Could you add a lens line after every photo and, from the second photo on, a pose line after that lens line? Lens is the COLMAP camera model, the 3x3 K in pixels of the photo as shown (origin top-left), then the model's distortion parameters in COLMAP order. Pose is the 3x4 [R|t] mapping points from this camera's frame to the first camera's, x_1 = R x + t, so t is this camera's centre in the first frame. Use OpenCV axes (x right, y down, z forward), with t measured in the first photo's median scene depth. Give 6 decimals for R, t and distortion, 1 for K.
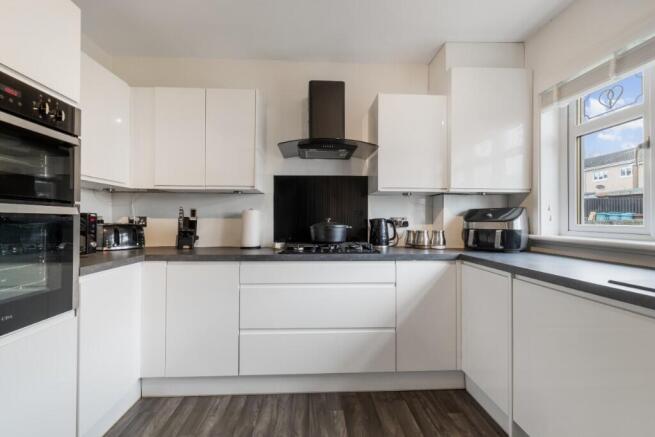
lens RADIAL K [[287.4, 0, 327.1], [0, 287.4, 217.3], [0, 0, 1]] dist [0.000300, 0.000153]
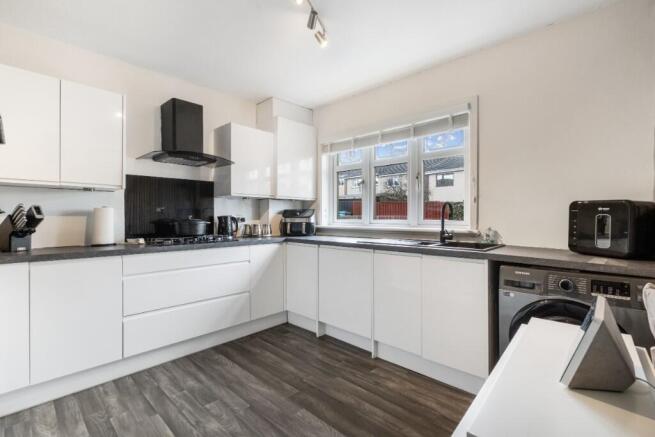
lens RADIAL K [[282.5, 0, 331.0], [0, 282.5, 215.8], [0, 0, 1]] dist [0.001084, 0.000141]
pose [[0.718797, -0.000553, 0.695220, -0.417832], [-0.004448, 0.999976, 0.005394, -0.005264], [-0.695206, -0.006970, 0.718777, -0.282954]]
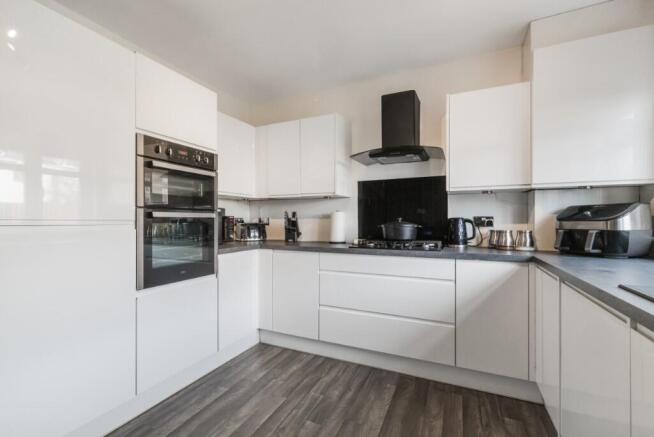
lens RADIAL K [[291.7, 0, 327.0], [0, 291.7, 218.5], [0, 0, 1]] dist [0.000042, 0.000157]
pose [[0.887012, -0.006990, -0.461694, 0.288039], [0.010372, 0.999935, 0.004788, -0.003134], [0.461630, -0.009036, 0.887026, -0.123823]]
